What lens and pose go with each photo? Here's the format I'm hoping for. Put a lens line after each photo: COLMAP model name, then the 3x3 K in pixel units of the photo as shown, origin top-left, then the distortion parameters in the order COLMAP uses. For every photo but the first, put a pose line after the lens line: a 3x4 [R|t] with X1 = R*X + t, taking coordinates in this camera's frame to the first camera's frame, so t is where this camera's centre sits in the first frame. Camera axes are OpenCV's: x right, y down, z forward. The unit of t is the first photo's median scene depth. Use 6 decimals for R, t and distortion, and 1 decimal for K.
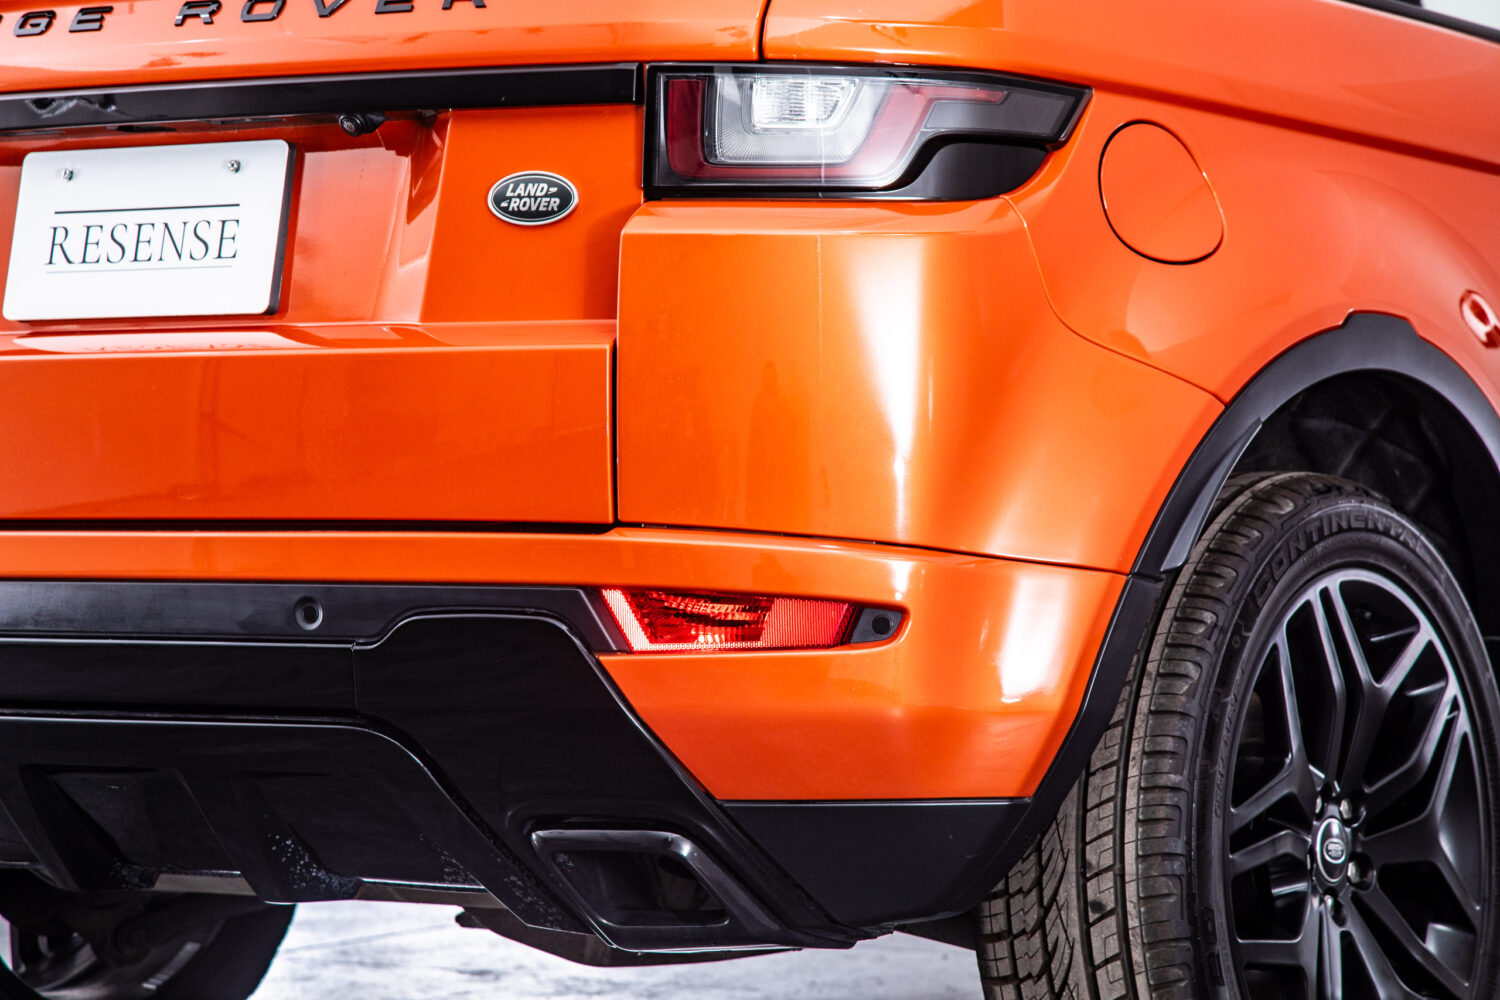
lens RADIAL K [[4218.8, 0, 728.2], [0, 4218.8, 625.7], [0, 0, 1]] dist [0.330210, 0.000000]
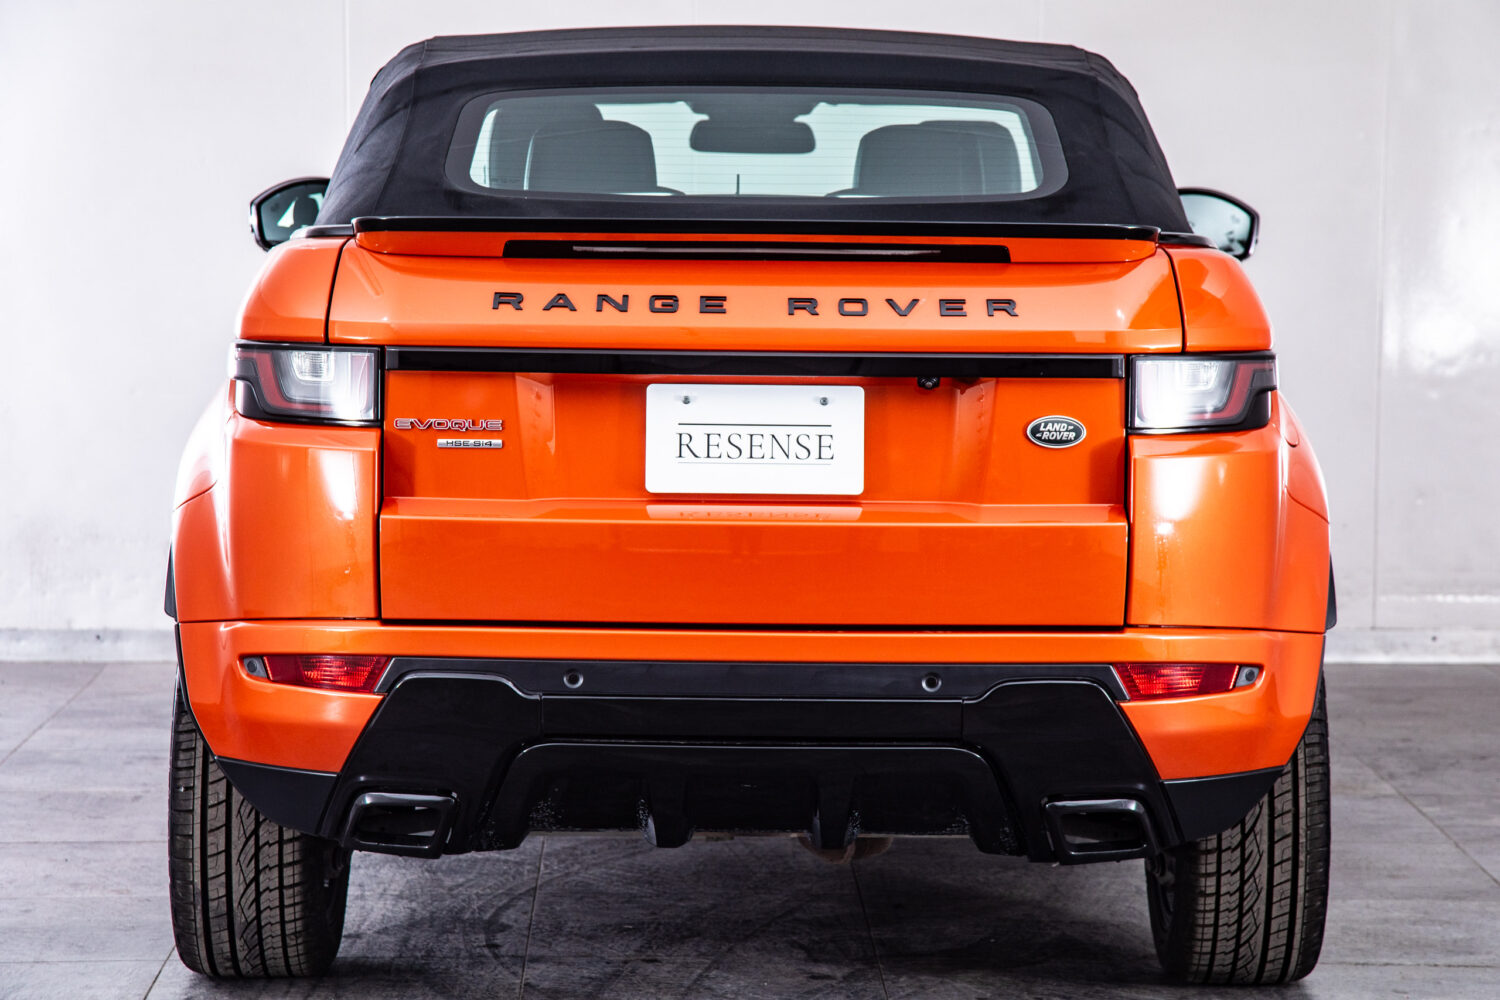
lens RADIAL K [[4218.8, 0, 754.0], [0, 4218.8, 501.0], [0, 0, 1]] dist [0.330210, 0.000000]
pose [[0.840484, -0.046713, 0.539818, -0.998192], [0.005305, 0.996938, 0.078010, -0.194305], [-0.541810, -0.062702, 0.838159, -0.323982]]
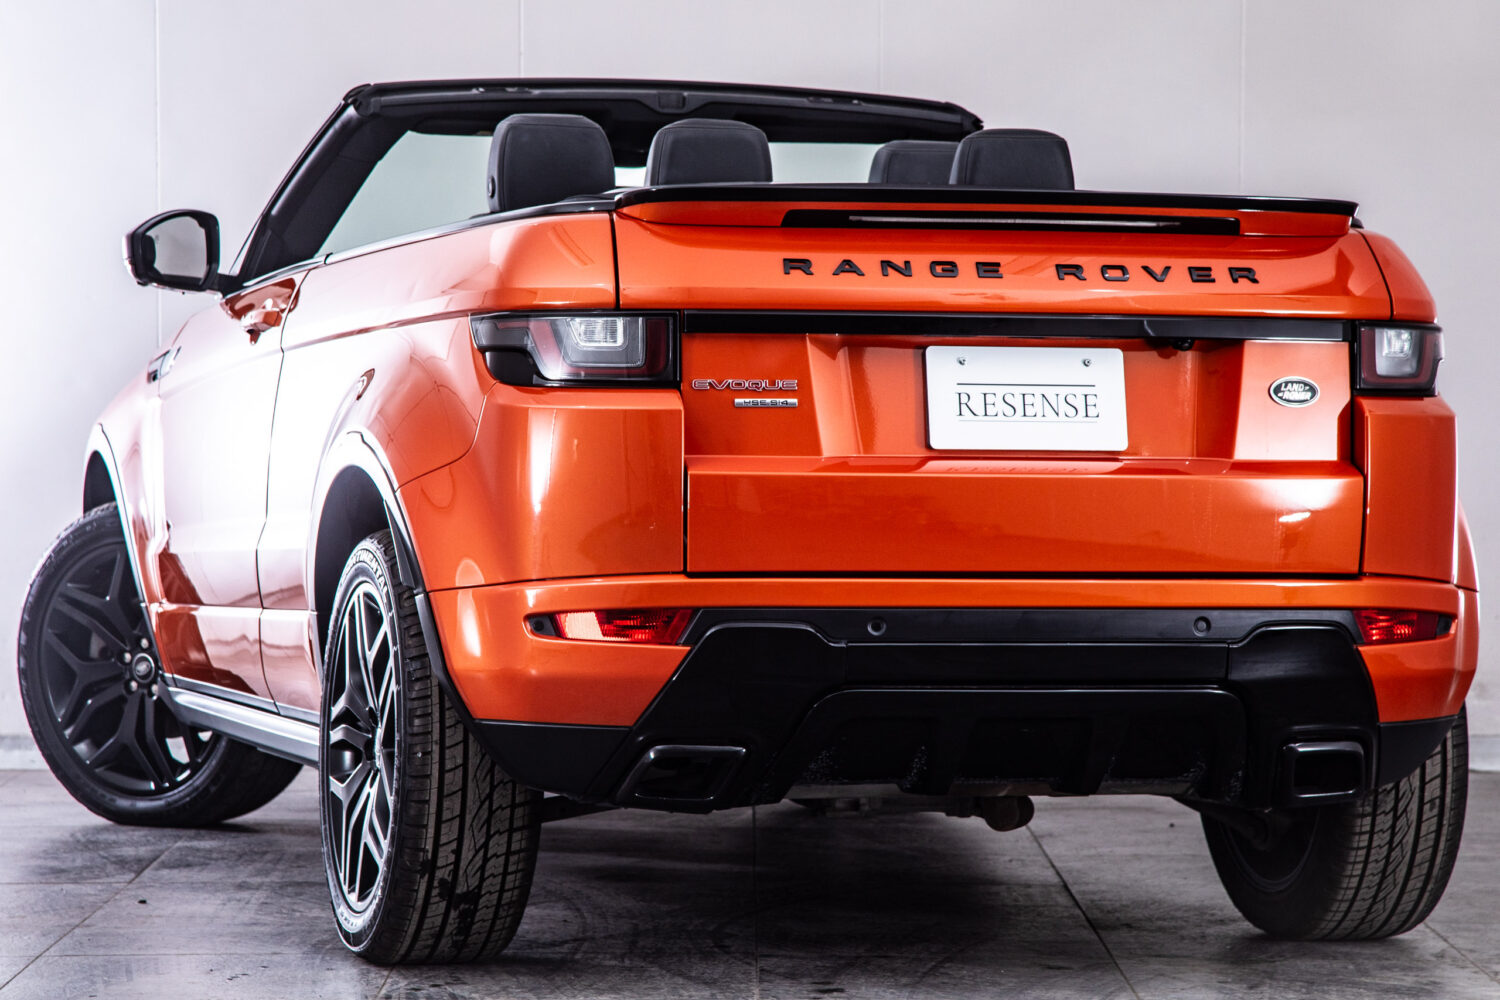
lens RADIAL K [[4218.8, 0, 754.2], [0, 4218.8, 469.8], [0, 0, 1]] dist [0.330210, 0.000000]
pose [[0.651005, -0.026805, 0.758600, -1.483526], [0.000608, 0.999394, 0.034791, -0.123555], [-0.759073, -0.022188, 0.650627, -0.000965]]
